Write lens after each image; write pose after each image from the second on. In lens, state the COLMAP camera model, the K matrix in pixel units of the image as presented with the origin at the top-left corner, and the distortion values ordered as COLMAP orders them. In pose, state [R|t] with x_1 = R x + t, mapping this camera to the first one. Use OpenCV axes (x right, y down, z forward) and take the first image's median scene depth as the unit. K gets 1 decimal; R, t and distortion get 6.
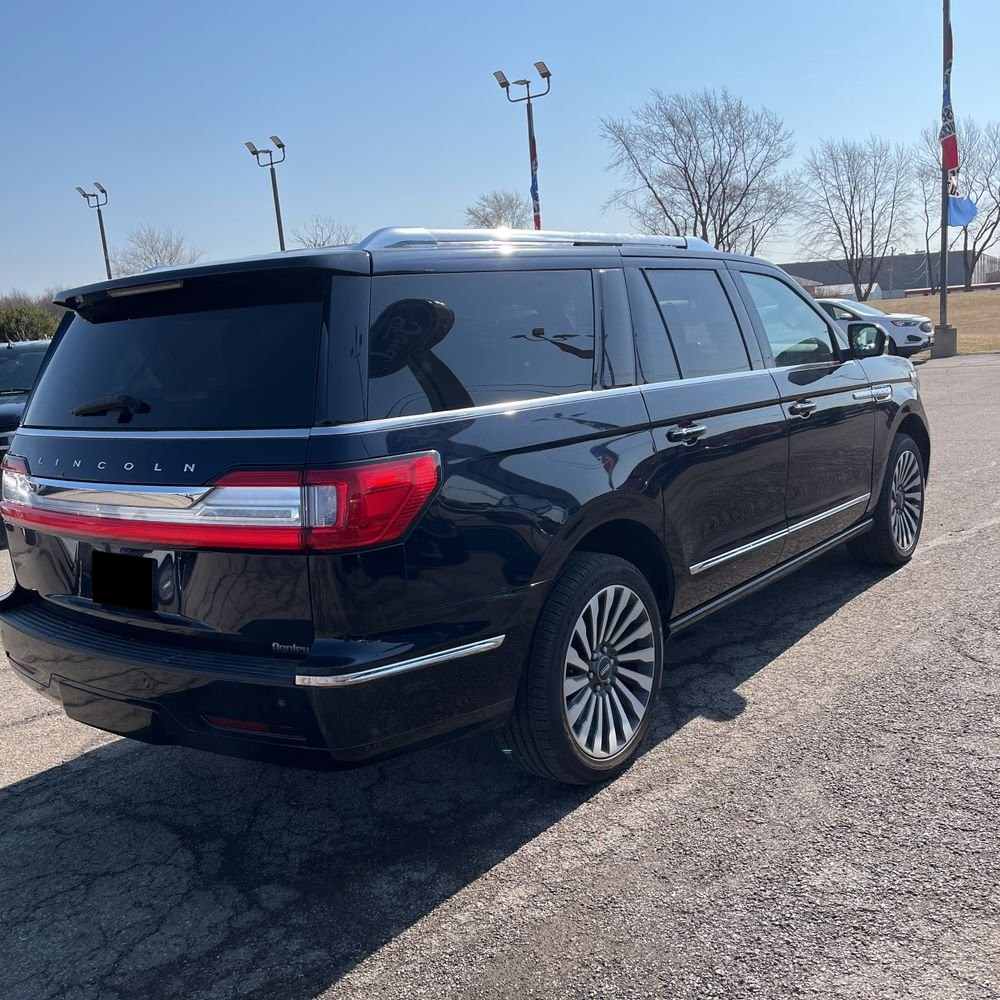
lens RADIAL K [[1027.9, 0, 507.6], [0, 1027.9, 495.0], [0, 0, 1]] dist [0.025609, 0.000000]
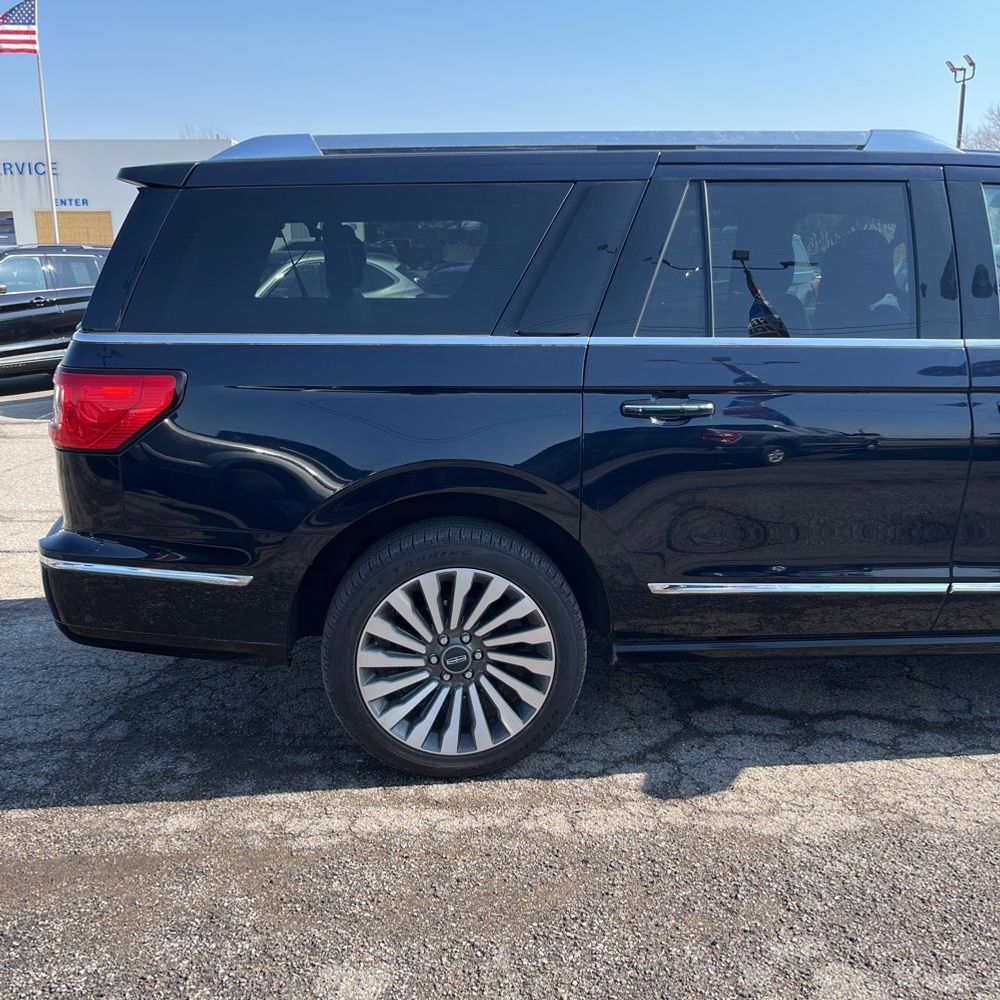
lens RADIAL K [[1019.9, 0, 504.3], [0, 1019.9, 495.4], [0, 0, 1]] dist [-0.001571, 0.000000]
pose [[0.677545, 0.239932, -0.695245, 0.669156], [-0.158579, 0.970715, 0.180456, -0.122208], [0.718183, -0.012016, 0.695751, 0.429766]]
